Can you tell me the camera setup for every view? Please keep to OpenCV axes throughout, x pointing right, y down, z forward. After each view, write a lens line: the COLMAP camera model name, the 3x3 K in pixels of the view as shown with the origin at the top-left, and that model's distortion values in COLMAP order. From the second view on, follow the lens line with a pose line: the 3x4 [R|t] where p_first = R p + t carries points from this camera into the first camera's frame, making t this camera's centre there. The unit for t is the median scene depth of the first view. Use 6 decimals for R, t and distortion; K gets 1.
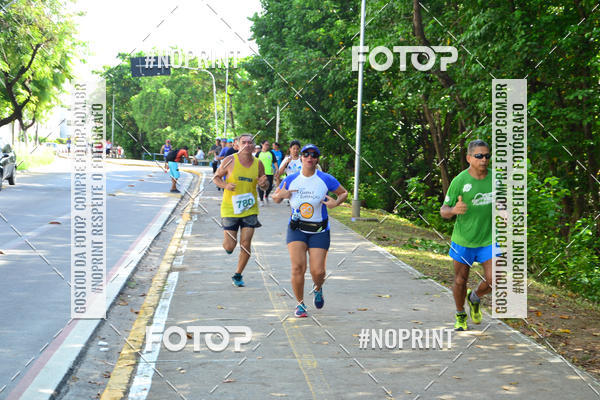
lens RADIAL K [[1203.7, 0, 300.0], [0, 1203.7, 200.0], [0, 0, 1]] dist [-0.049261, 0.094232]
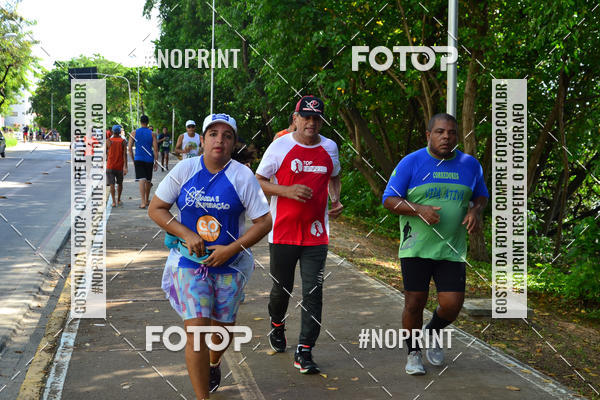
lens RADIAL K [[1079.8, 0, 300.0], [0, 1079.8, 200.0], [0, 0, 1]] dist [0.021561, 0.127046]
pose [[0.996348, -0.019365, 0.083166, 0.041592], [0.017627, 0.999612, 0.021577, 0.024378], [-0.083551, -0.020033, 0.996302, -0.584183]]
